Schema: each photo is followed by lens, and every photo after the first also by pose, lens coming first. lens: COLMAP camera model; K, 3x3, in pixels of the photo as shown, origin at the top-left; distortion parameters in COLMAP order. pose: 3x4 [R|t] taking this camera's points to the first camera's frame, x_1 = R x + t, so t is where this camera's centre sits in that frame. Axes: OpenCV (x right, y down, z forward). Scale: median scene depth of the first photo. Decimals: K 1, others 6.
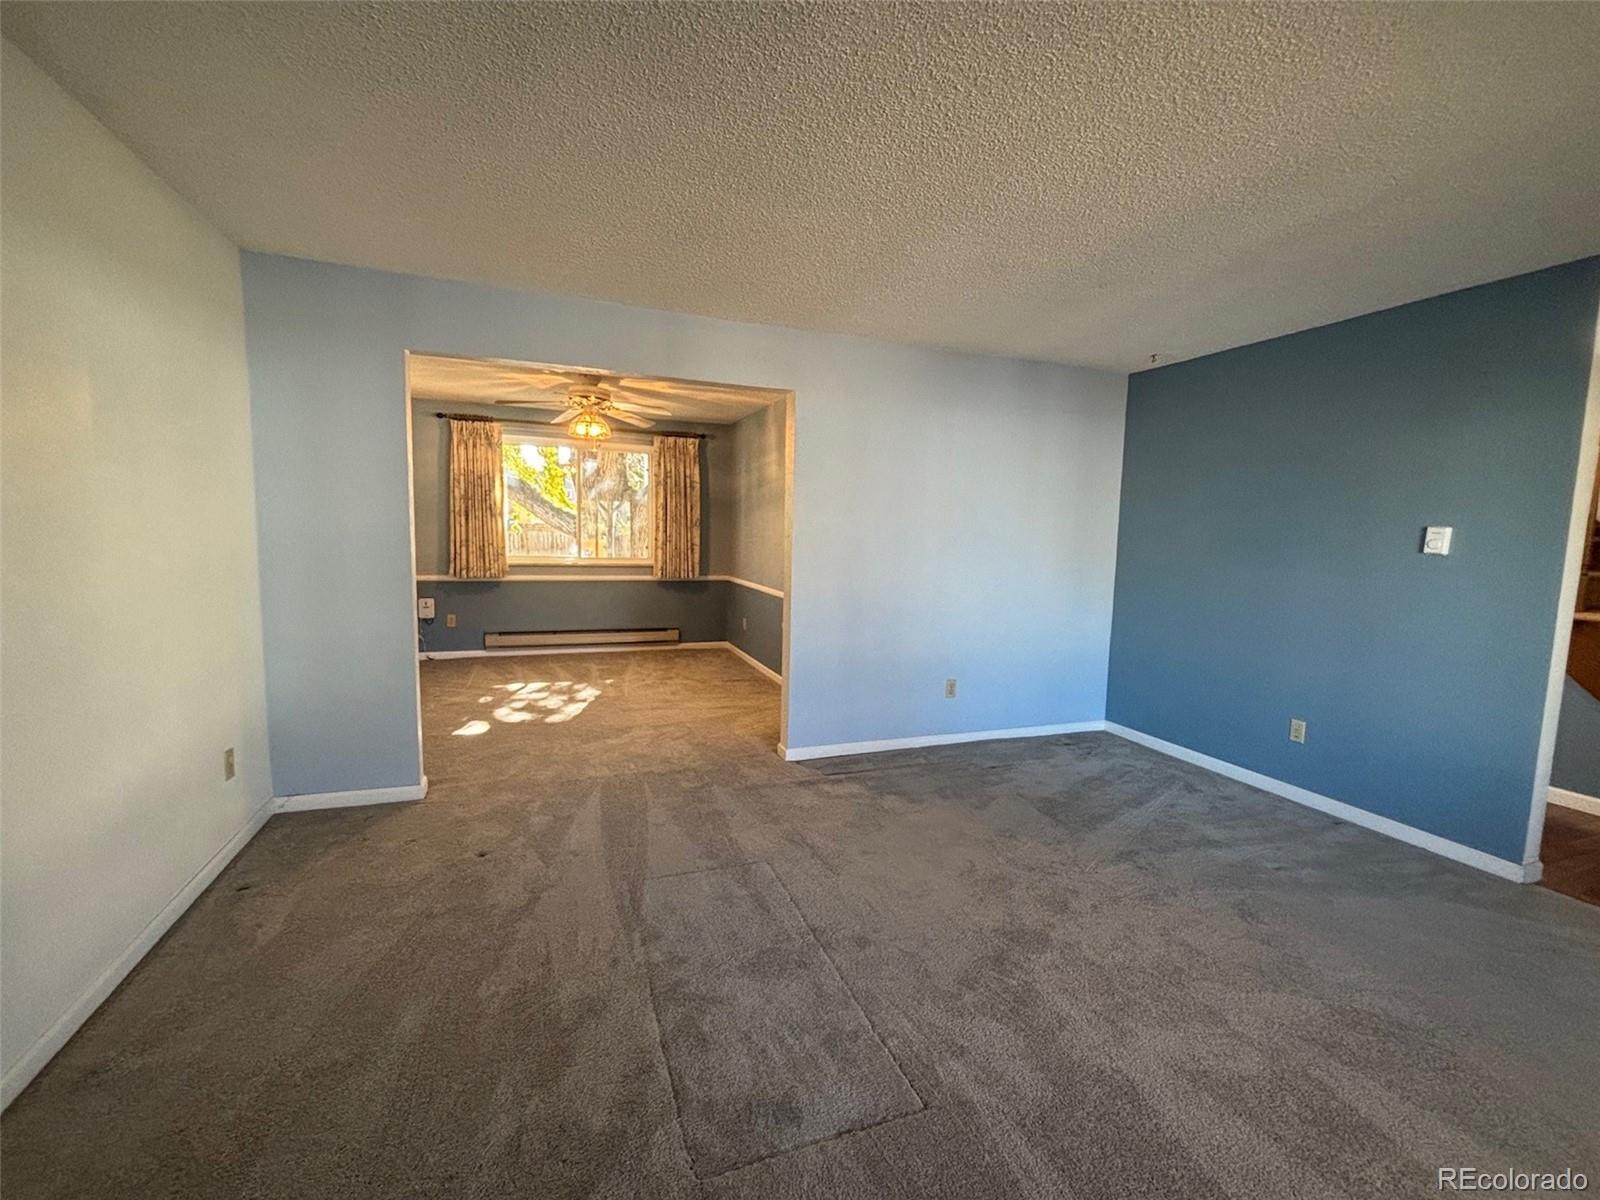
lens RADIAL K [[641.8, 0, 791.5], [0, 641.8, 591.5], [0, 0, 1]] dist [0.000206, -0.000023]
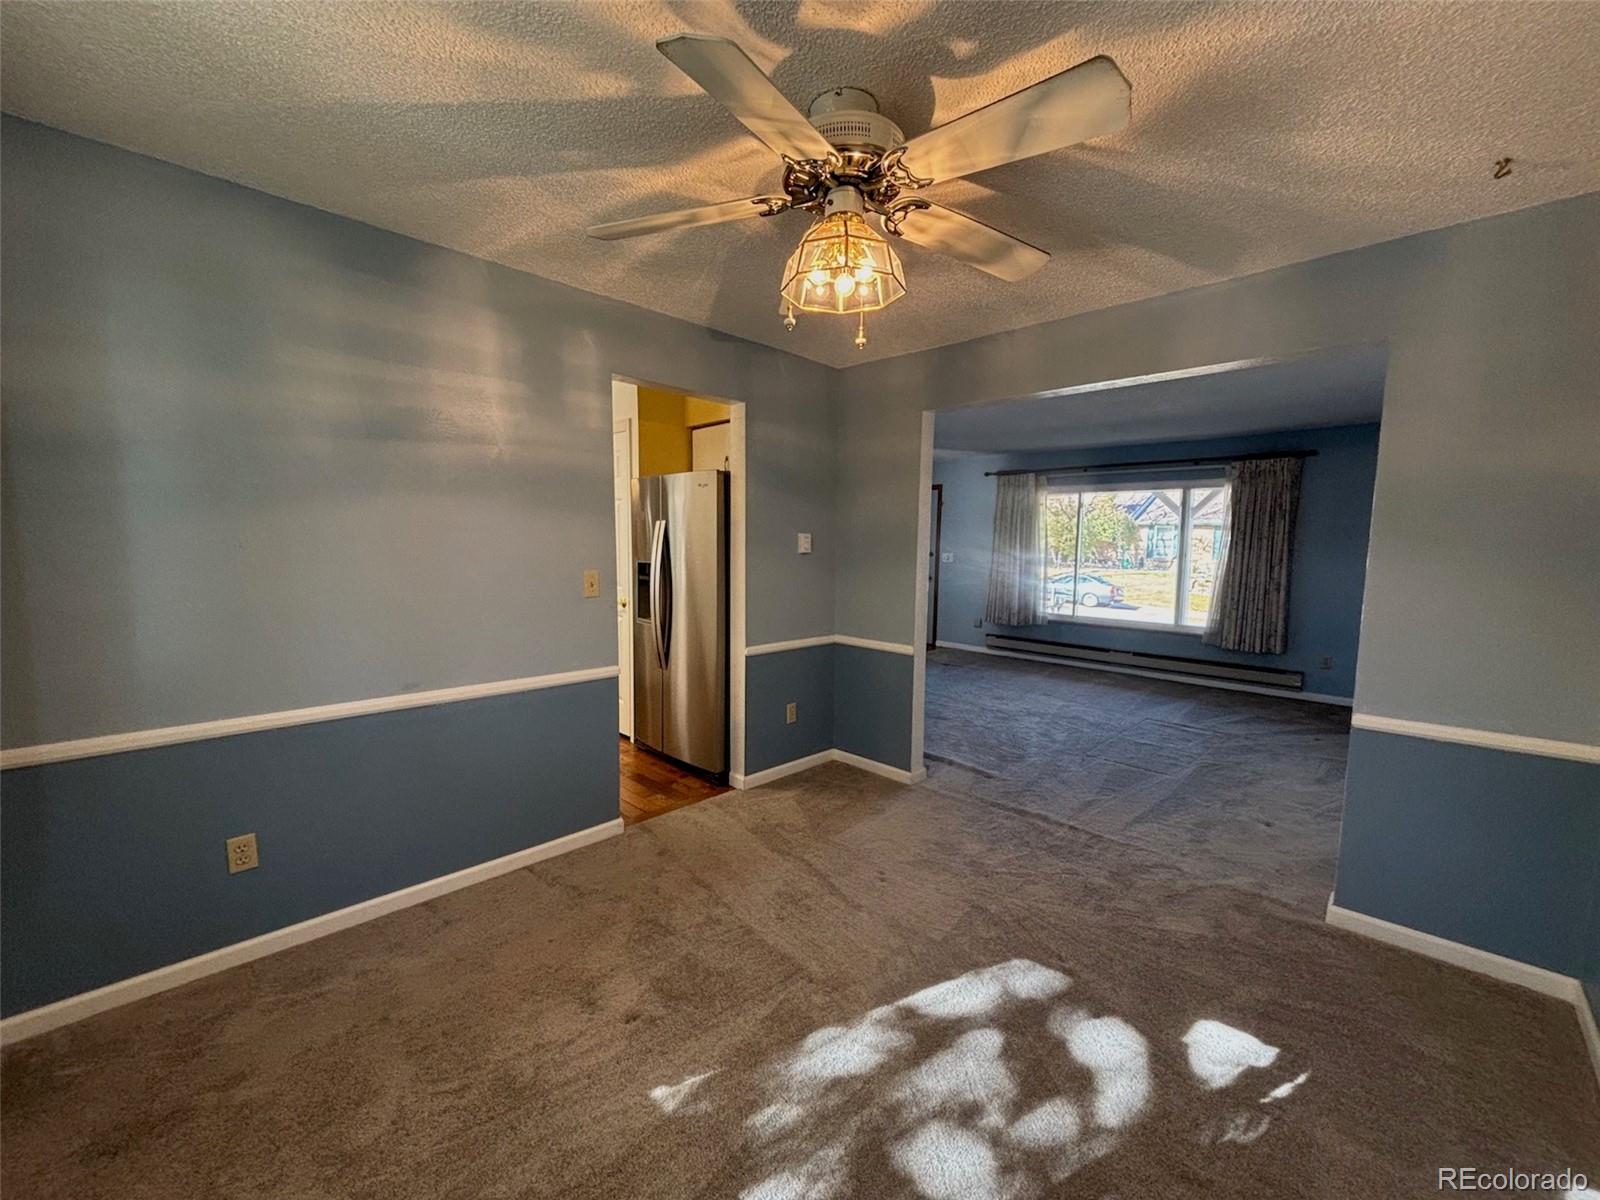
lens RADIAL K [[638.9, 0, 801.2], [0, 638.9, 603.4], [0, 0, 1]] dist [0.001576, -0.003360]
pose [[-0.404542, -0.120374, 0.906563, -0.714414], [0.065607, 0.984925, 0.160055, -0.173513], [-0.912163, 0.124226, -0.390547, 1.352782]]
